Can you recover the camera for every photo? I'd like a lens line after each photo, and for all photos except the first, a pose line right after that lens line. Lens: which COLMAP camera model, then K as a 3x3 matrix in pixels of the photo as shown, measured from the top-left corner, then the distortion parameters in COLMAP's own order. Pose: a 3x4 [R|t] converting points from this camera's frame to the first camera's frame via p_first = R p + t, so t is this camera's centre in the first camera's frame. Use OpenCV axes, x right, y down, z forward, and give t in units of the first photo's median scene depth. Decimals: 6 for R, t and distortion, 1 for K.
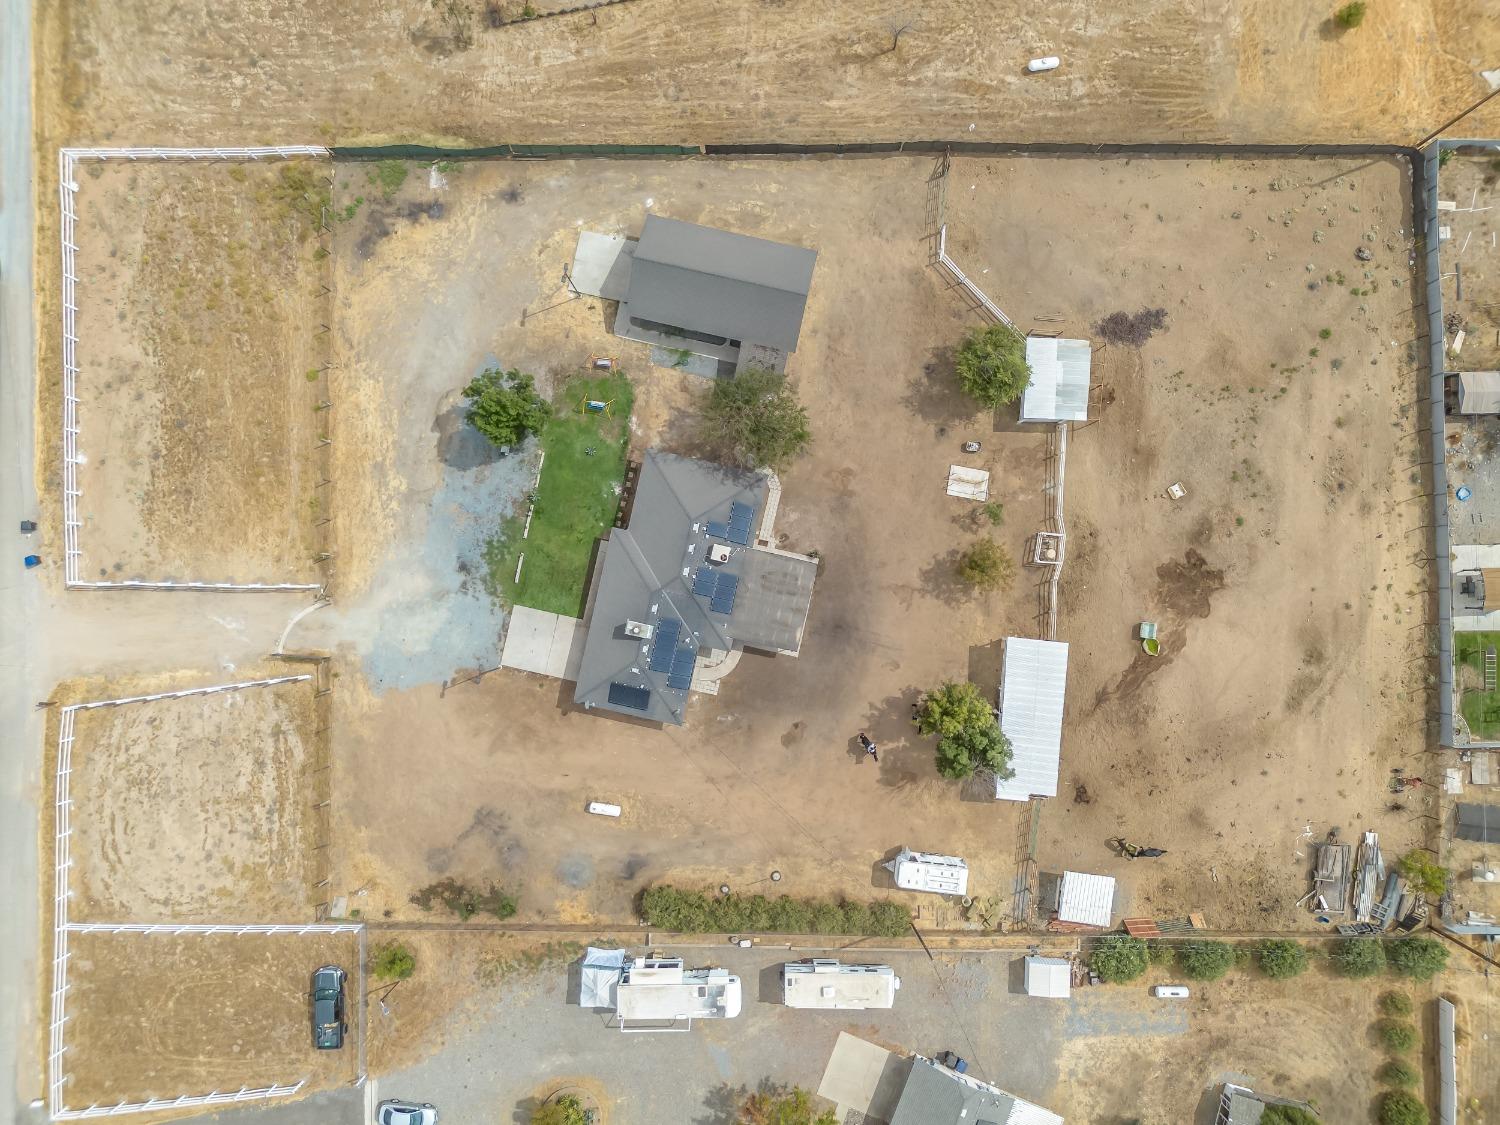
lens RADIAL K [[1079.8, 0, 750.0], [0, 1079.8, 562.5], [0, 0, 1]] dist [0.070970, -0.074589]
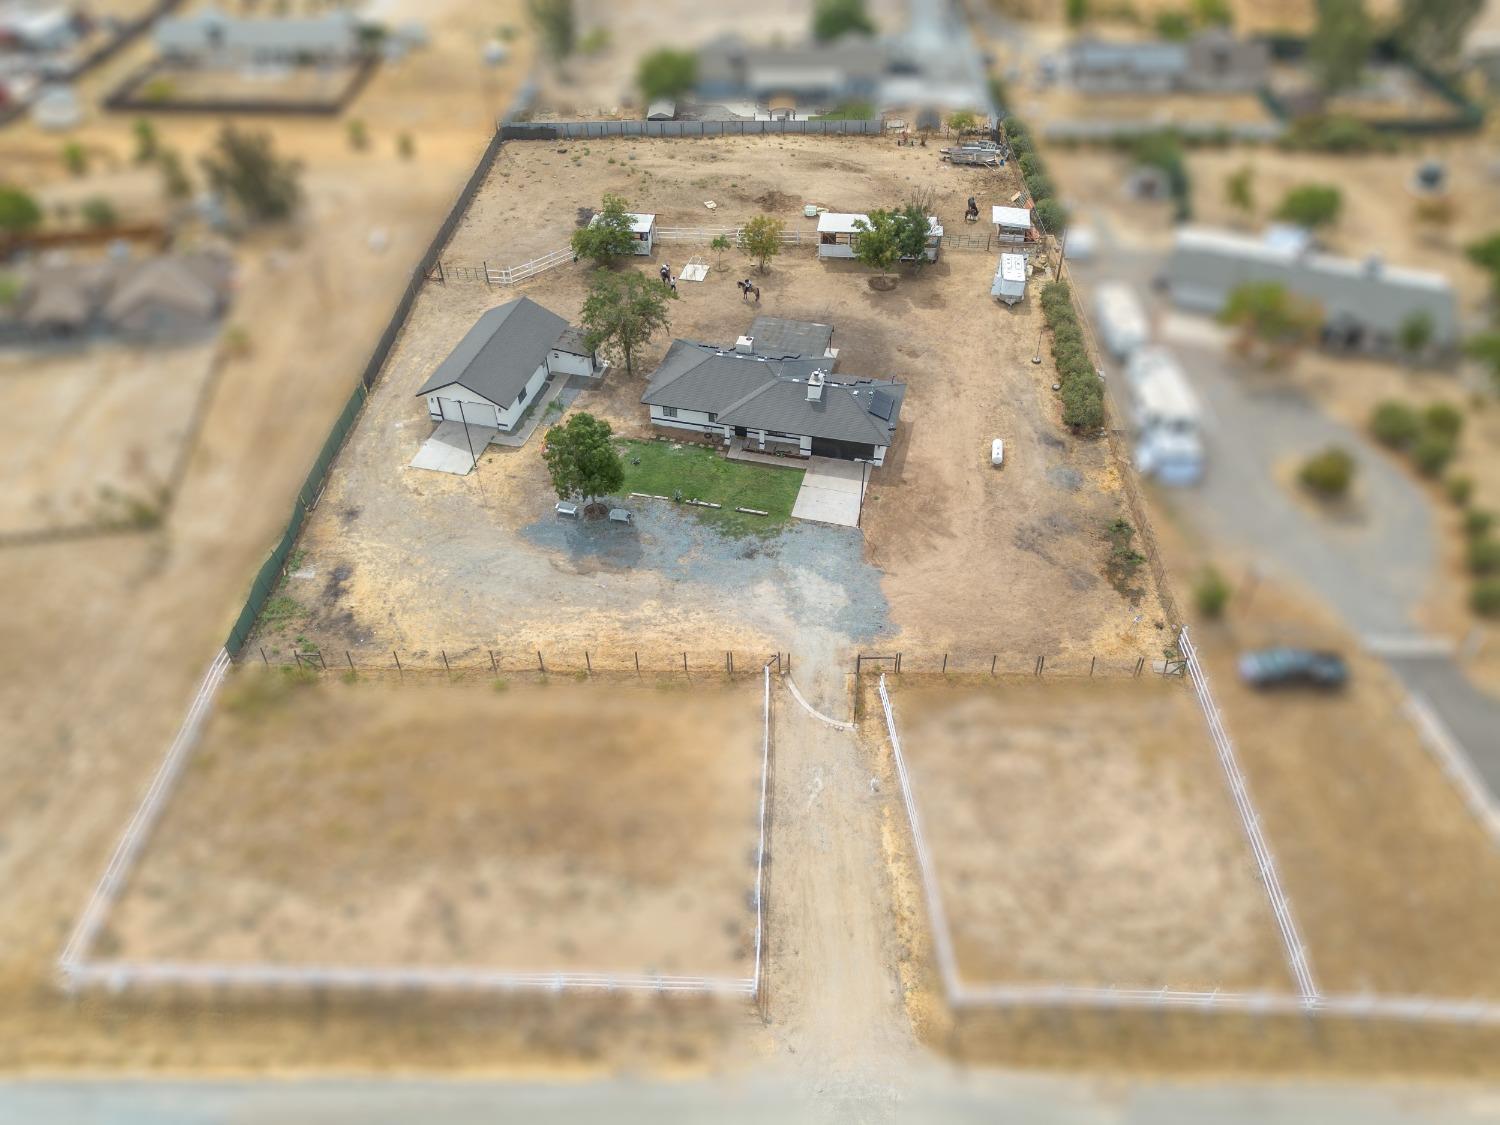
lens RADIAL K [[1079.8, 0, 750.0], [0, 1079.8, 562.5], [0, 0, 1]] dist [0.070970, -0.074589]
pose [[0.030099, -0.662719, 0.748263, -0.940539], [0.999455, 0.030082, -0.013561, 0.017446], [-0.013522, 0.748264, 0.663264, 0.415841]]
